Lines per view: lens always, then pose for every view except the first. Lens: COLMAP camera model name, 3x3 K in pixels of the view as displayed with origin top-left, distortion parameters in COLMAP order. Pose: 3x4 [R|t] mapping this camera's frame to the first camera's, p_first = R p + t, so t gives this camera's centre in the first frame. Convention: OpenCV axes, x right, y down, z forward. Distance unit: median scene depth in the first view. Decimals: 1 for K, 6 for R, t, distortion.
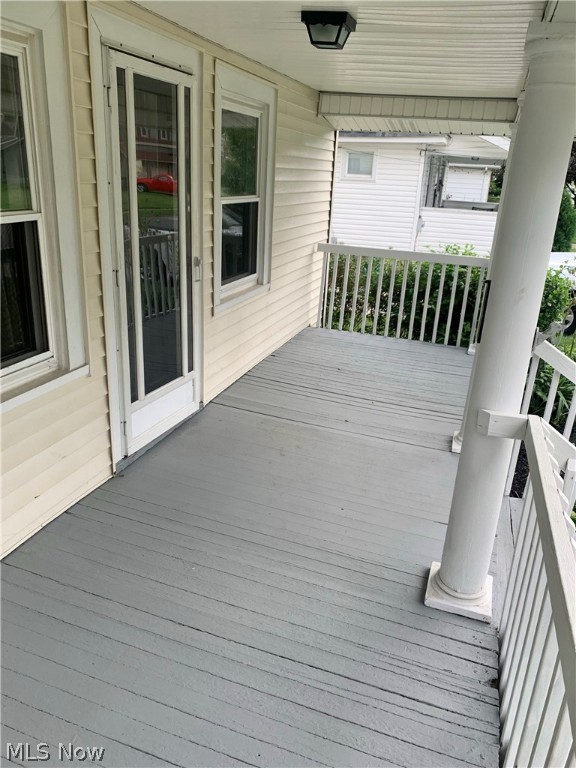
lens RADIAL K [[587.9, 0, 287.3], [0, 587.9, 387.5], [0, 0, 1]] dist [0.042369, -0.059043]
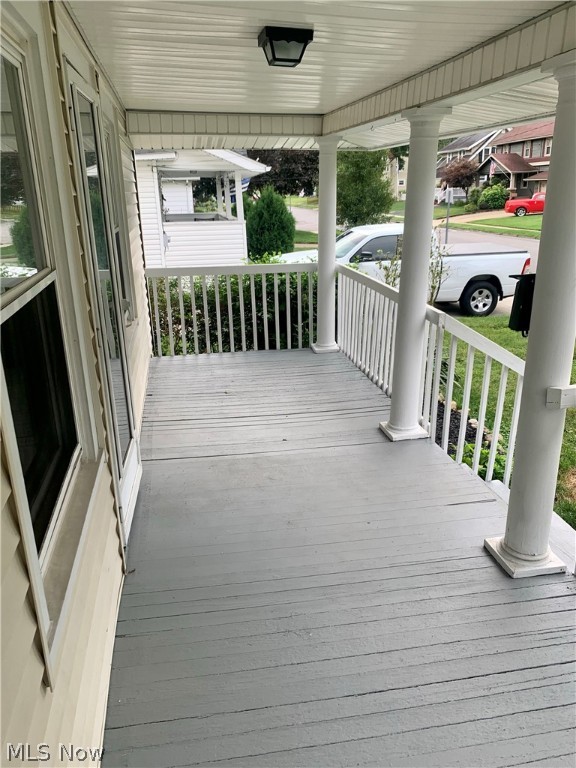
lens RADIAL K [[587.9, 0, 290.5], [0, 587.9, 385.7], [0, 0, 1]] dist [0.042369, -0.059043]
pose [[0.865894, -0.219091, 0.449697, -0.243704], [0.230035, 0.972690, 0.030958, -0.046573], [-0.444198, 0.076640, 0.892645, 0.087516]]
